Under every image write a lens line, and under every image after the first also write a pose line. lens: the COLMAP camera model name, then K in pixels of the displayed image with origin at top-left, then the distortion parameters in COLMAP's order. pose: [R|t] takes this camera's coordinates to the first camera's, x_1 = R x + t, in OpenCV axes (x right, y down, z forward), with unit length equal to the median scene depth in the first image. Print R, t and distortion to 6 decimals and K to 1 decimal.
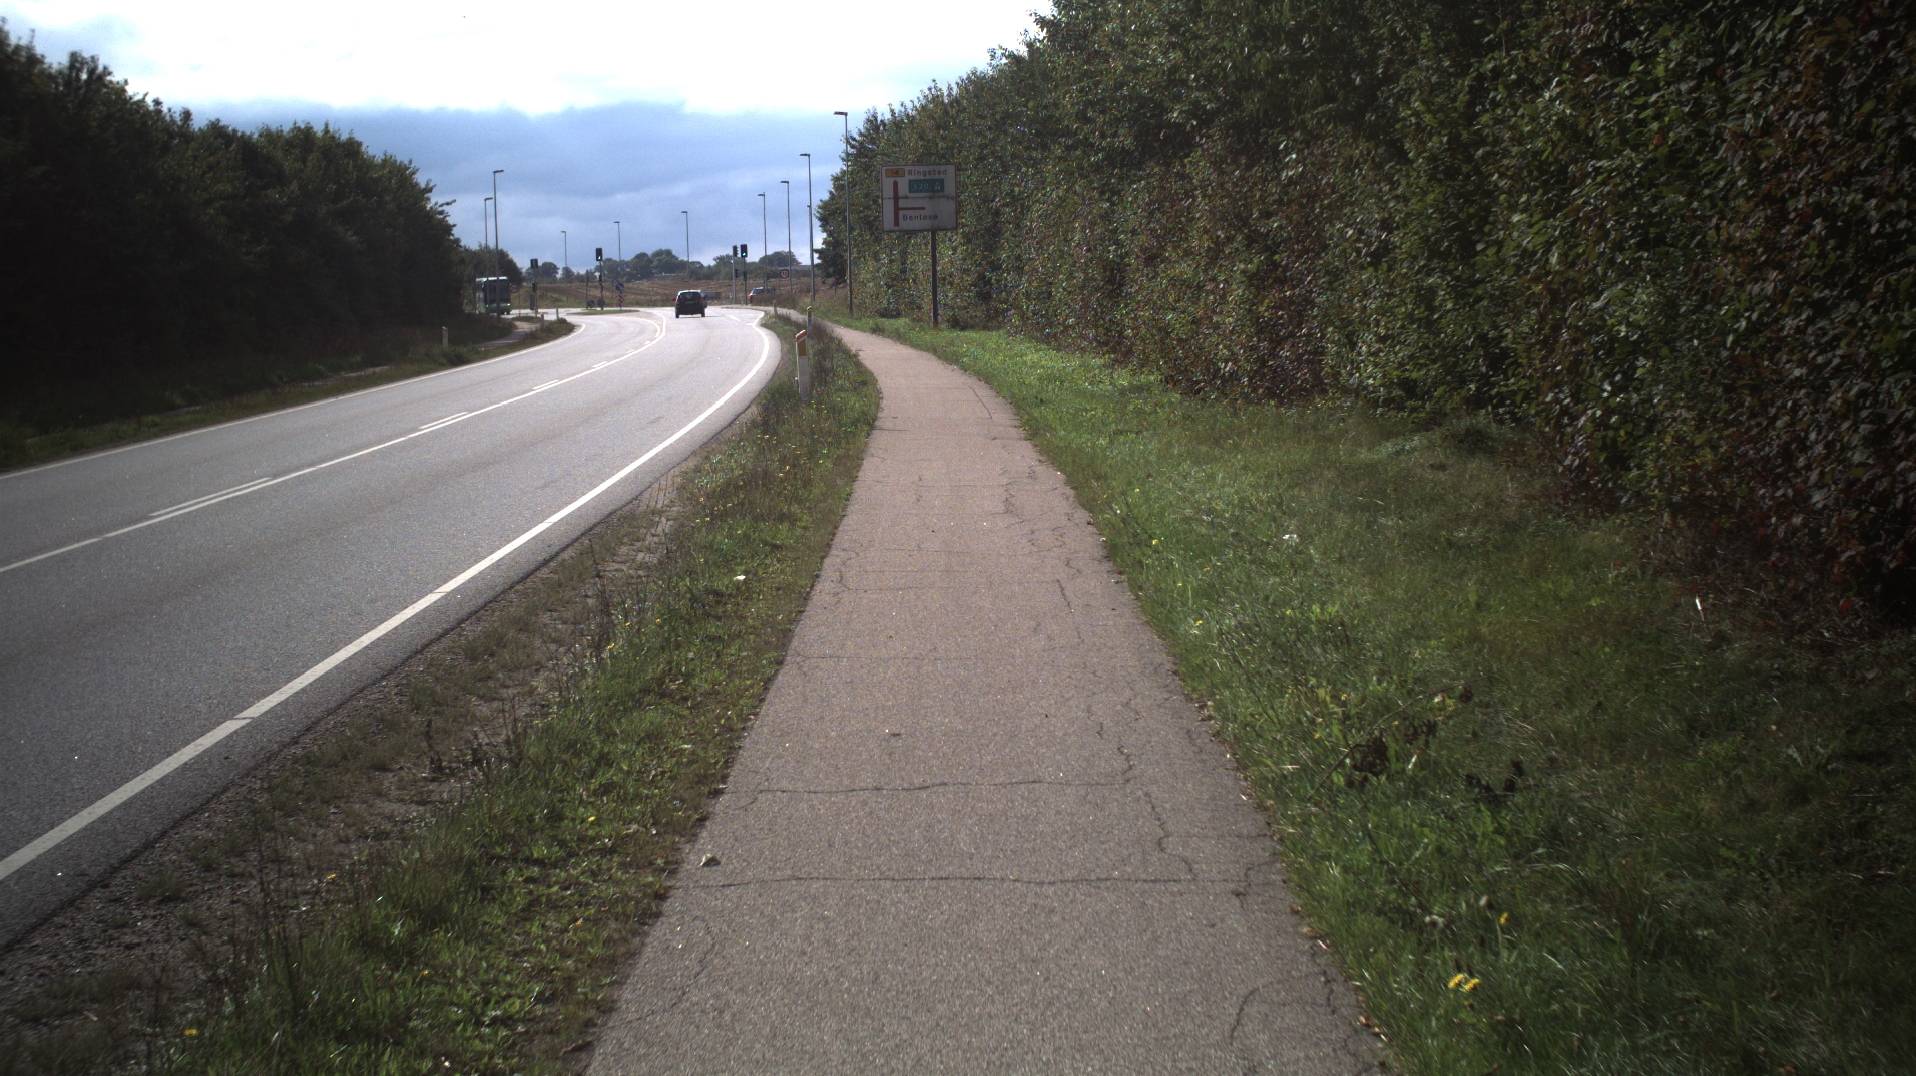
lens RADIAL K [[2408.2, 0, 927.0], [0, 2408.2, 536.9], [0, 0, 1]] dist [-0.121646, 0.035197]
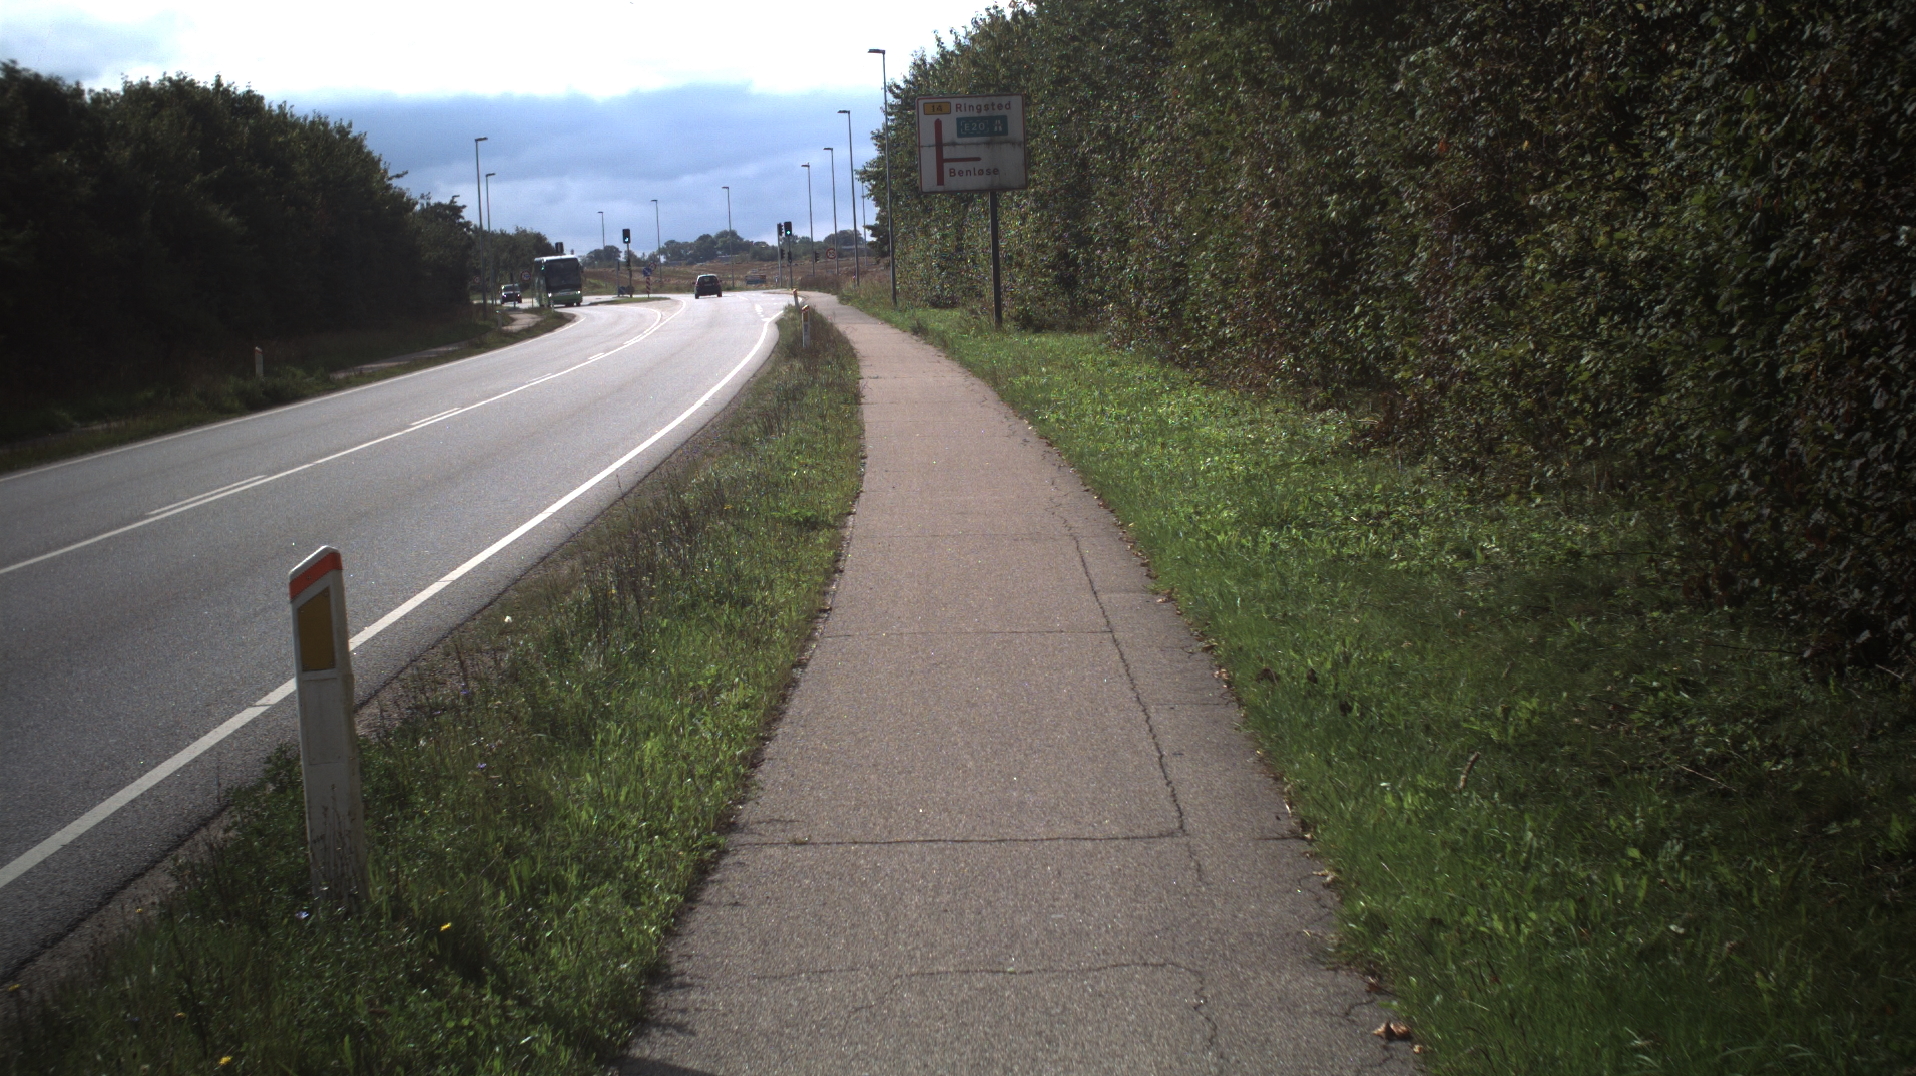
lens RADIAL K [[2408.2, 0, 927.0], [0, 2408.2, 536.9], [0, 0, 1]] dist [-0.121646, 0.035197]
pose [[0.999411, -0.015729, -0.030488, 0.003180], [0.016017, 0.999829, 0.009216, -0.033972], [0.030338, -0.009699, 0.999493, 0.305410]]
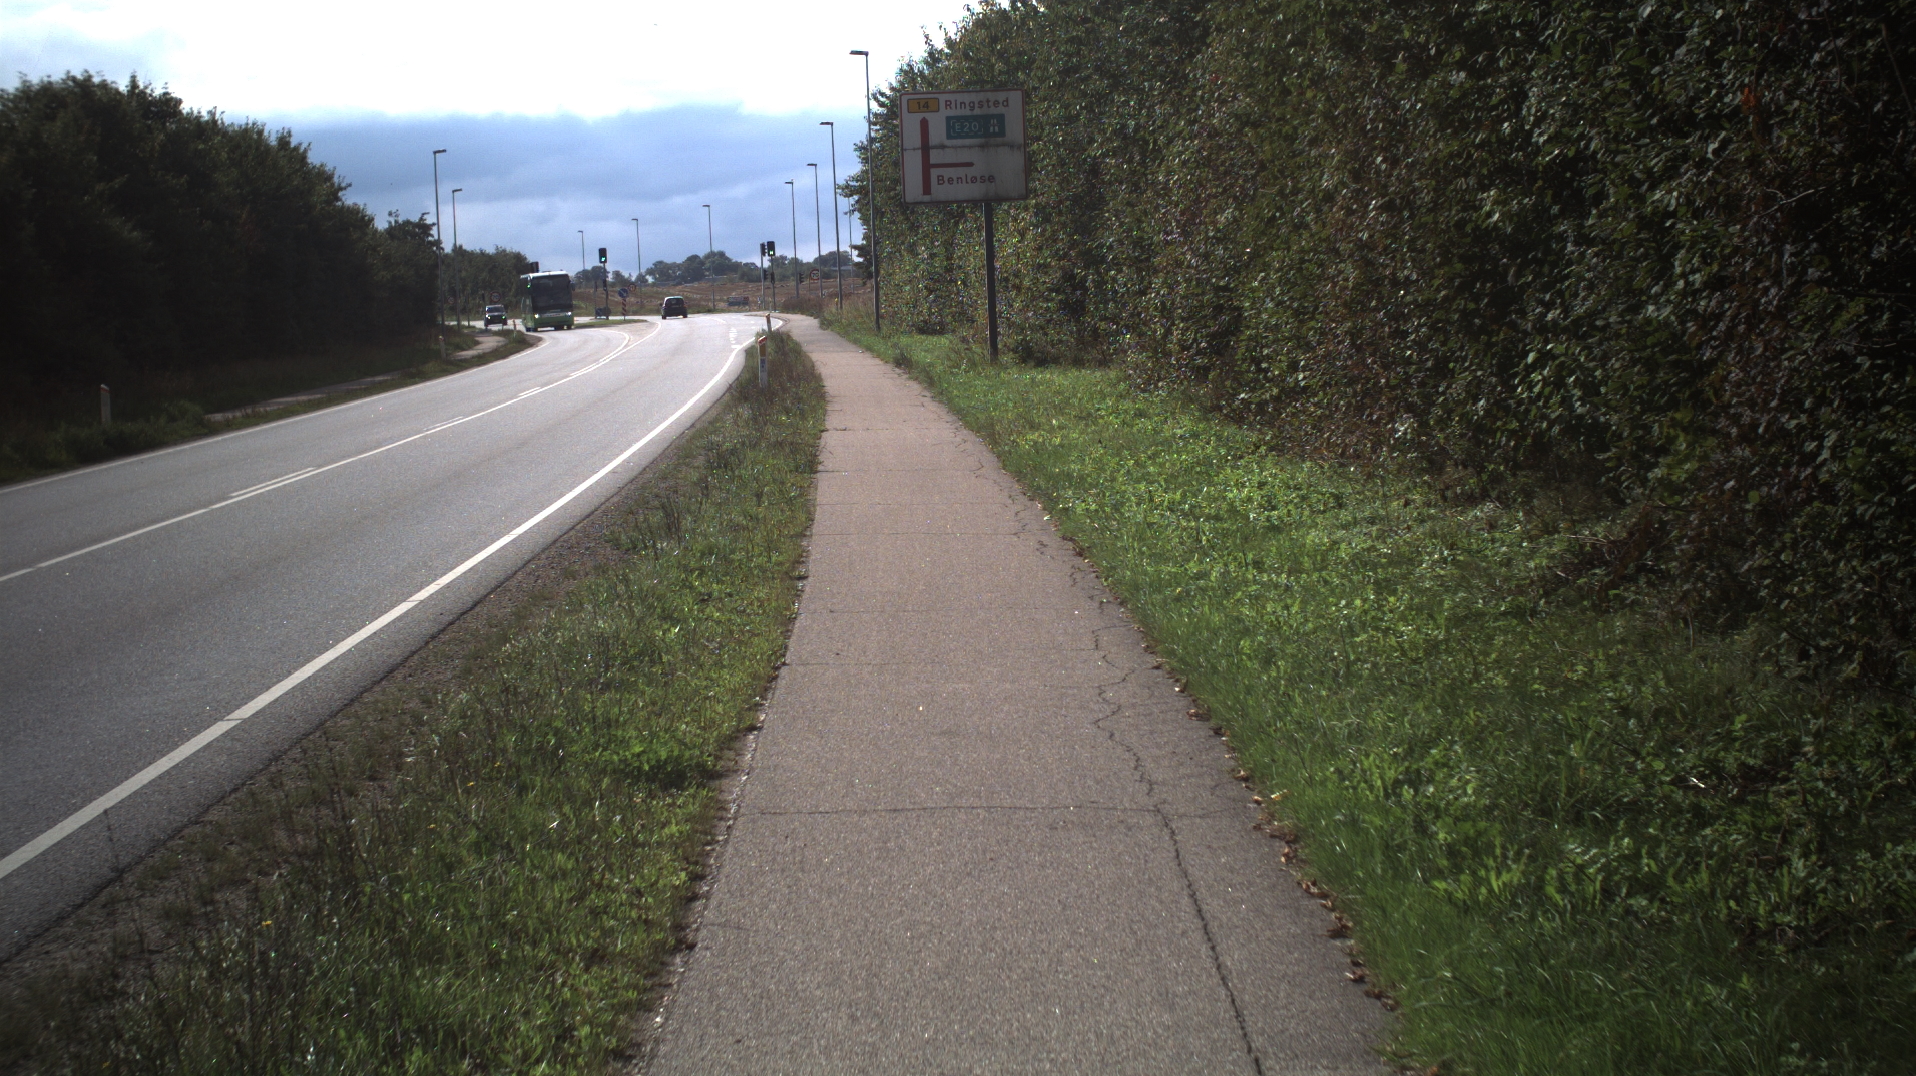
lens RADIAL K [[2408.2, 0, 927.0], [0, 2408.2, 536.9], [0, 0, 1]] dist [-0.121646, 0.035197]
pose [[0.999575, -0.013358, -0.025929, 0.001838], [0.013375, 0.999910, 0.000475, -0.044827], [0.025920, -0.000821, 0.999664, 0.407217]]
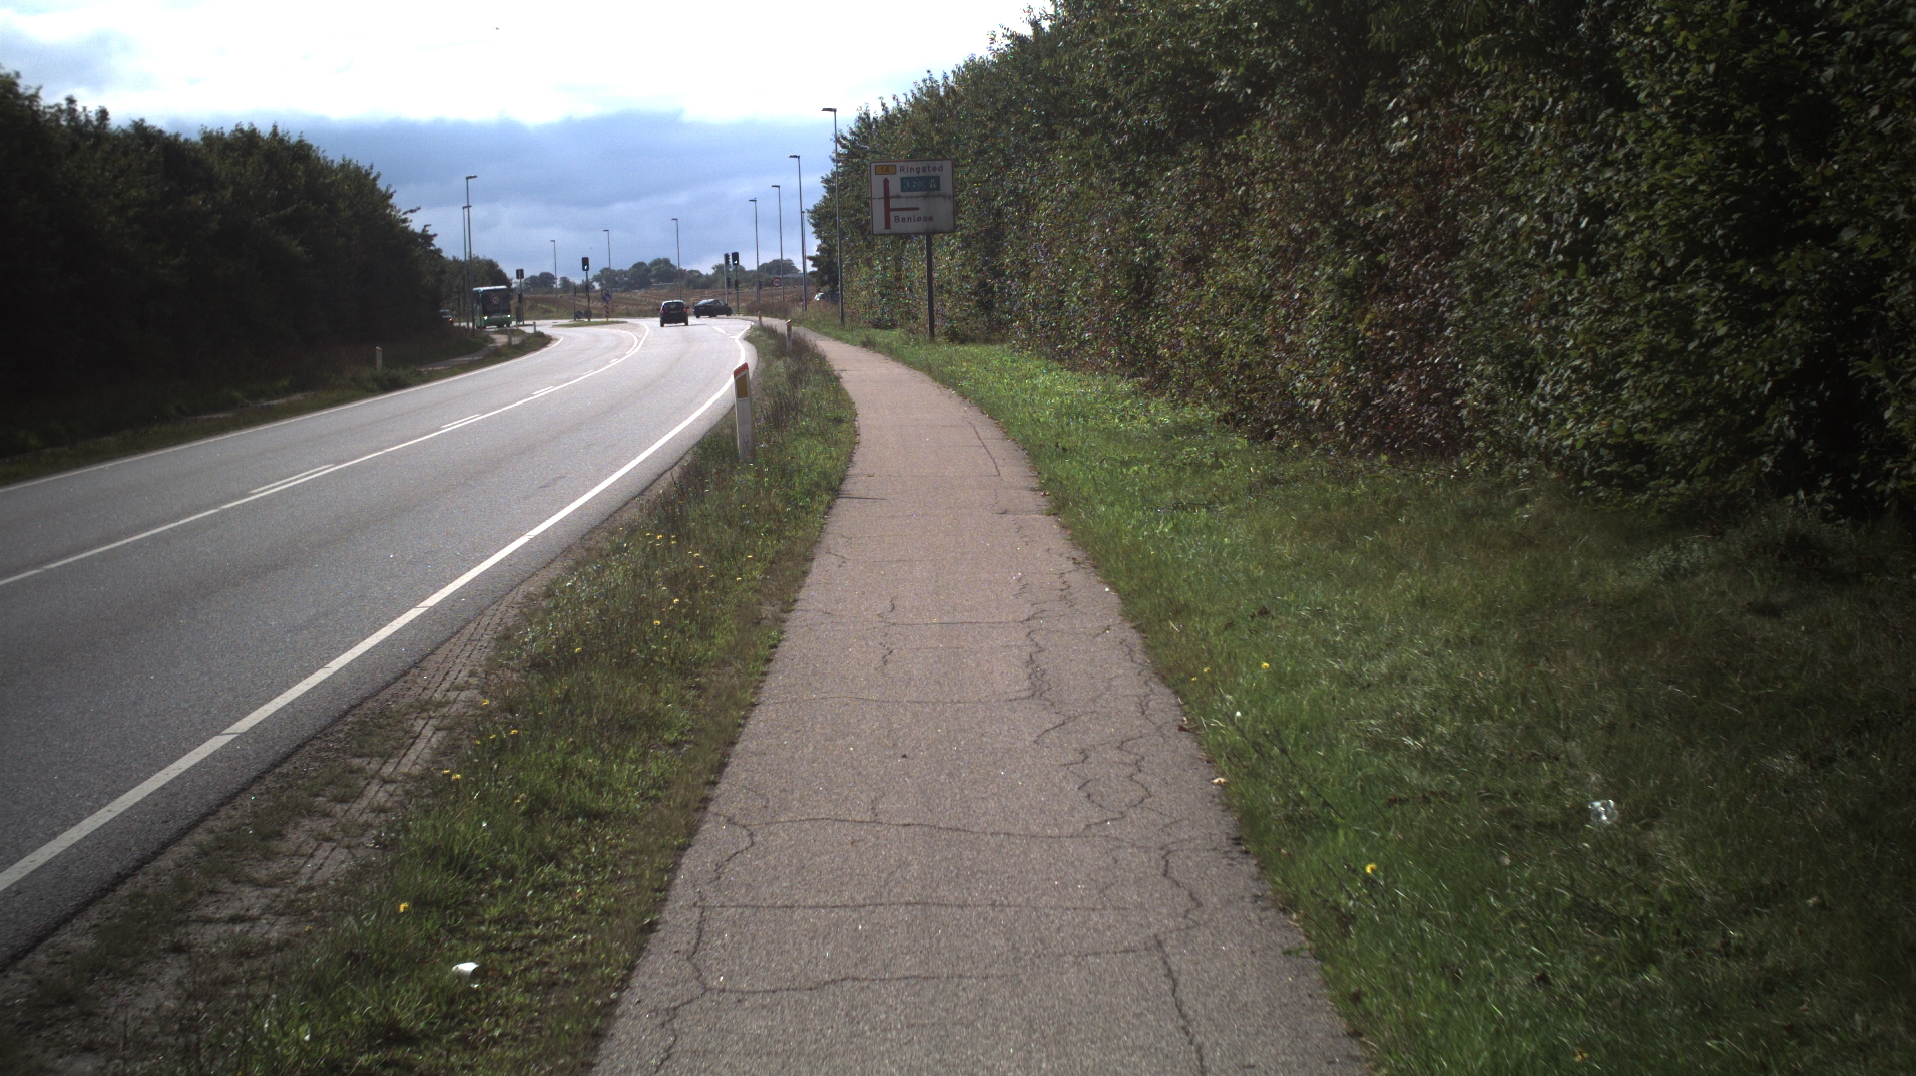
lens RADIAL K [[2408.2, 0, 927.0], [0, 2408.2, 536.9], [0, 0, 1]] dist [-0.121646, 0.035197]
pose [[0.999956, -0.009272, -0.001029, 0.001987], [0.009269, 0.999953, -0.002720, -0.011548], [0.001054, 0.002711, 0.999996, 0.101682]]
